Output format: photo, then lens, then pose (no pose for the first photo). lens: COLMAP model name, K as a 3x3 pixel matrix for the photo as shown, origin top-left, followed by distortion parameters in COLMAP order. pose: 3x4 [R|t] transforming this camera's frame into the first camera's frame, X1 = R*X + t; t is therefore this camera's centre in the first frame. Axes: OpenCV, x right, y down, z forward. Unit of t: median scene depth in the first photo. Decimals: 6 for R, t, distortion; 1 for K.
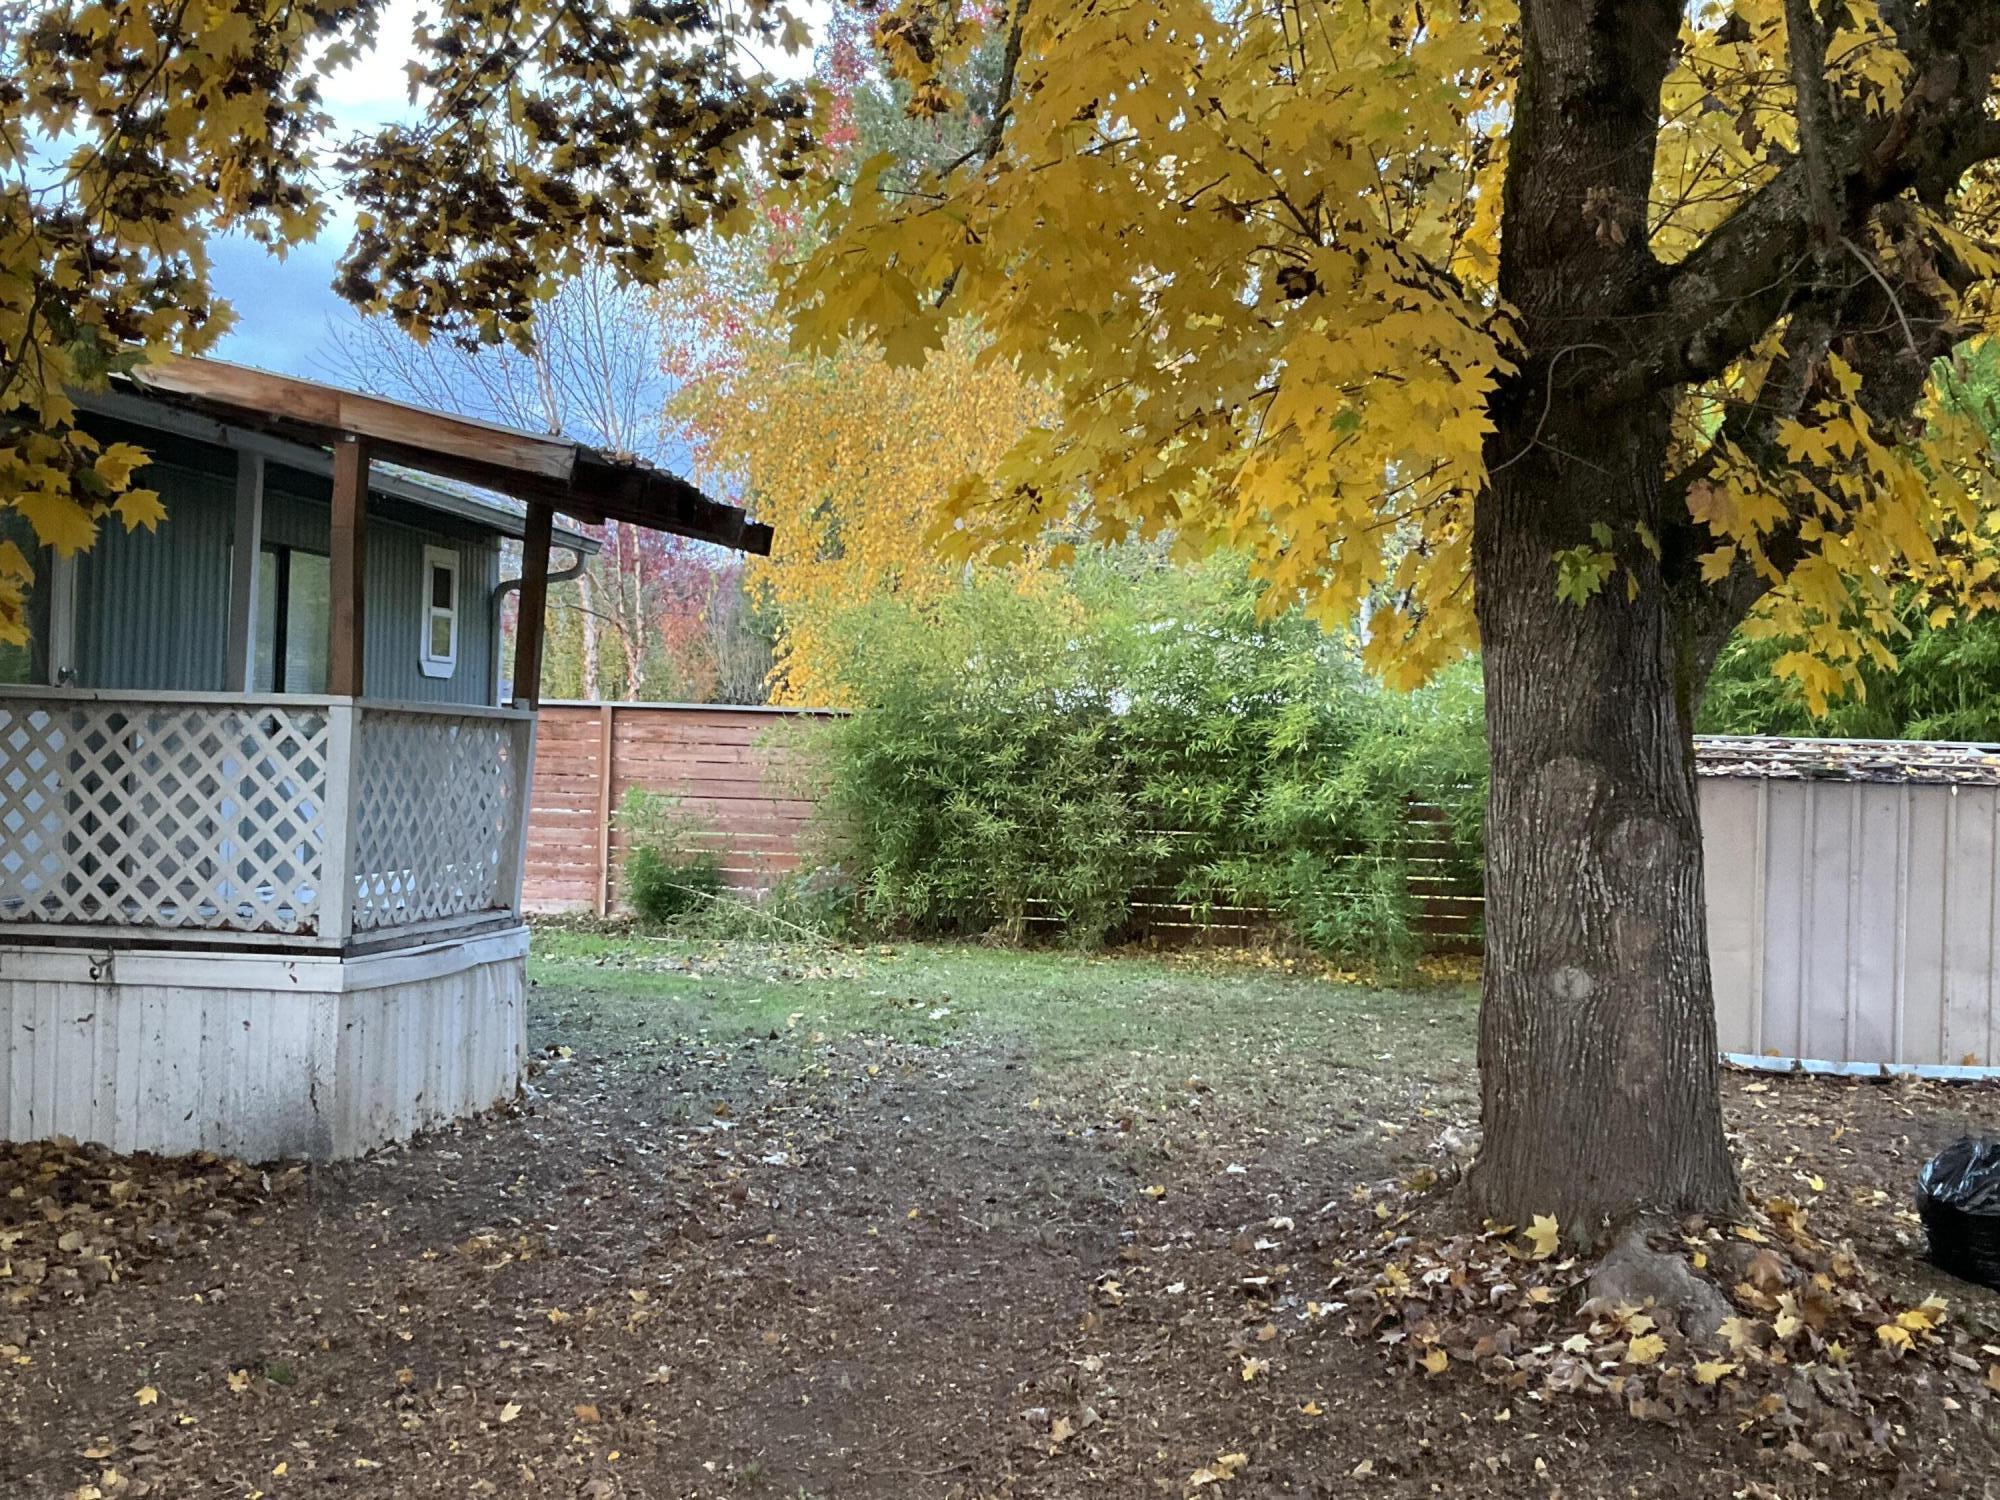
lens RADIAL K [[2331.5, 0, 1000.1], [0, 2331.5, 749.4], [0, 0, 1]] dist [0.003079, 0.000000]
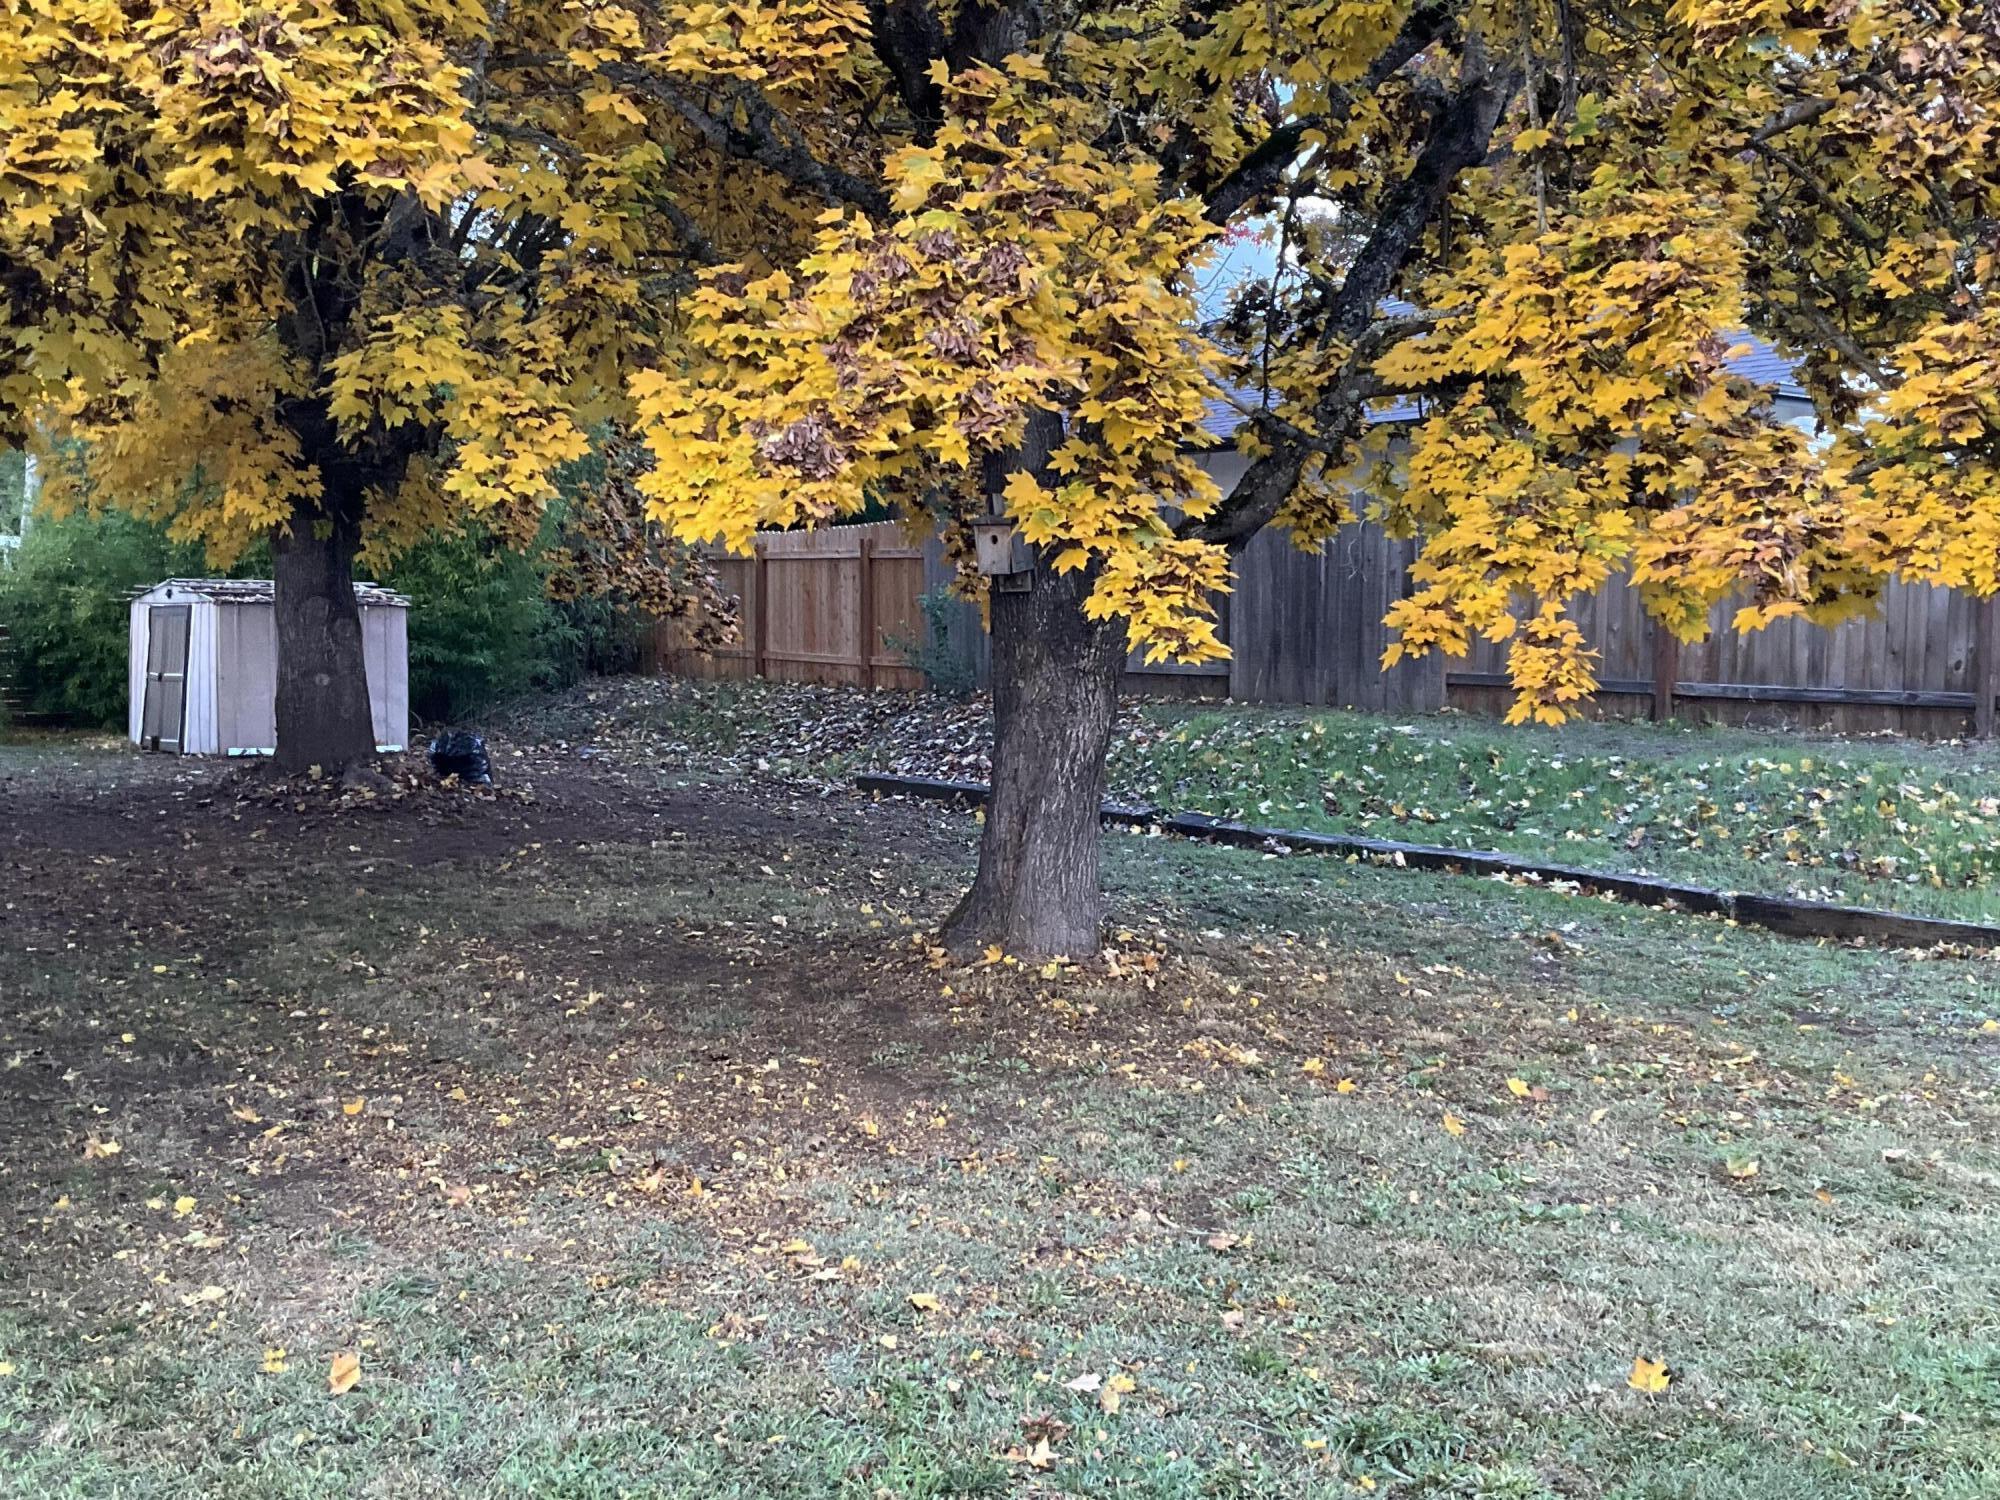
lens RADIAL K [[2331.5, 0, 999.8], [0, 2331.5, 748.9], [0, 0, 1]] dist [0.003079, 0.000000]
pose [[0.729076, -0.058220, 0.681952, -1.104122], [0.004814, 0.996787, 0.079952, -0.037440], [-0.684416, -0.055009, 0.727013, -1.630857]]
